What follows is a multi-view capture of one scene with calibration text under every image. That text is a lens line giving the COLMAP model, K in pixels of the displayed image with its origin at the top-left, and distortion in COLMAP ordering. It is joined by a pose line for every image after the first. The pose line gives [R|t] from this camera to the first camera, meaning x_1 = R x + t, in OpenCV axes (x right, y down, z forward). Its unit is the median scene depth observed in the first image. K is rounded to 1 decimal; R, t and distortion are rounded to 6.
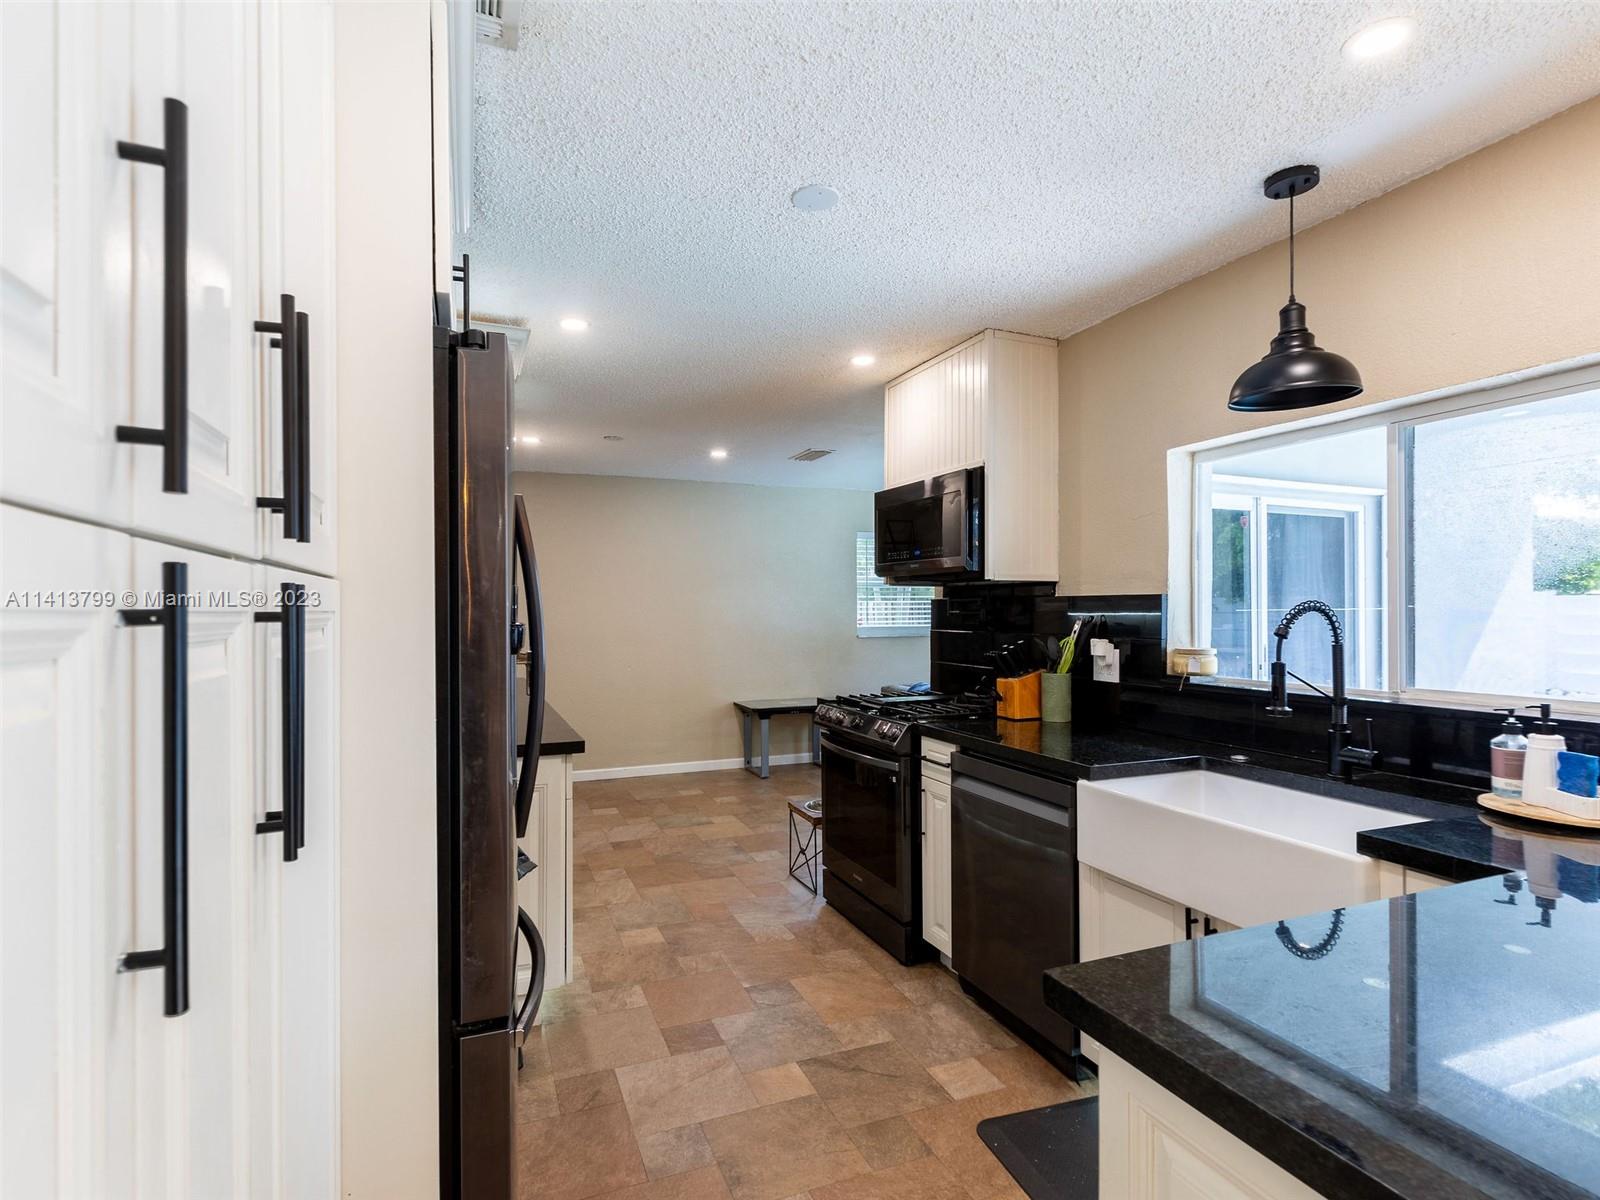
lens RADIAL K [[816.3, 0, 788.0], [0, 816.3, 604.3], [0, 0, 1]] dist [0.000131, 0.000526]
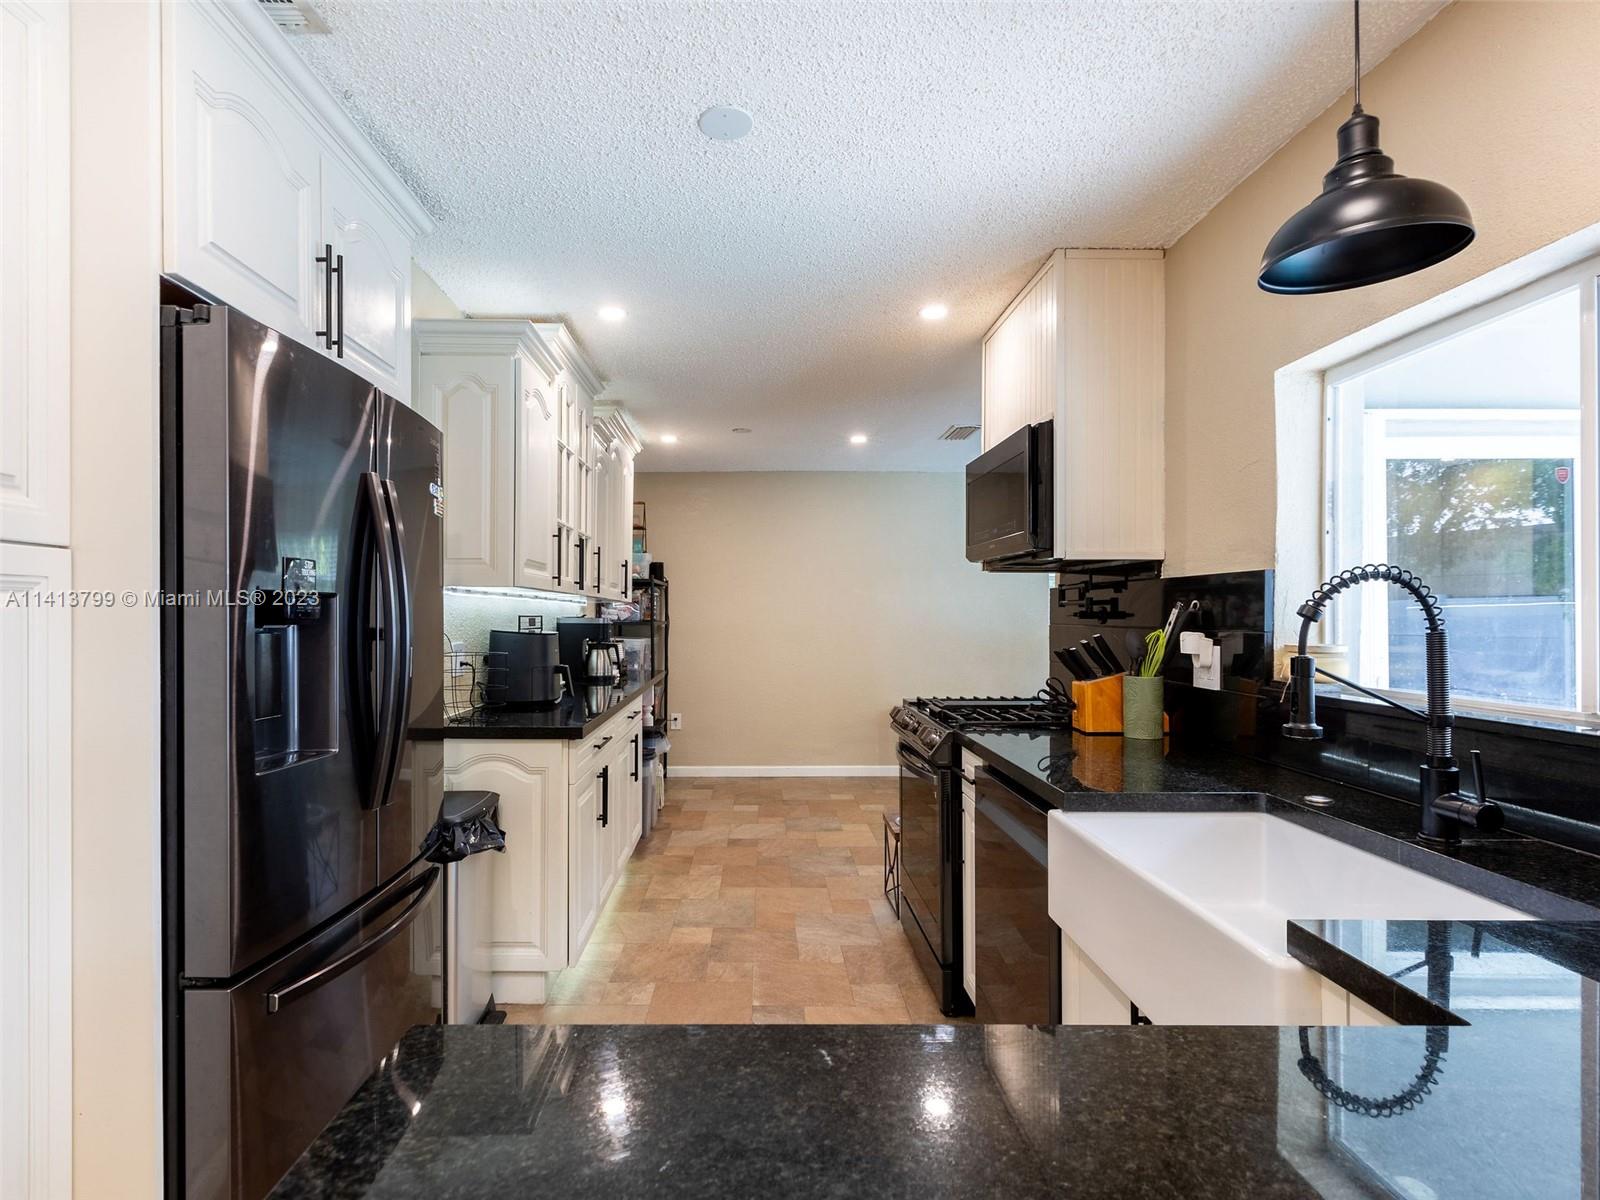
lens RADIAL K [[819.5, 0, 796.7], [0, 819.5, 612.3], [0, 0, 1]] dist [-0.003926, 0.000716]
pose [[0.925081, -0.000035, -0.379769, 0.321411], [-0.000006, 1.000000, -0.000107, 0.023676], [0.379769, 0.000101, 0.925081, 0.152606]]
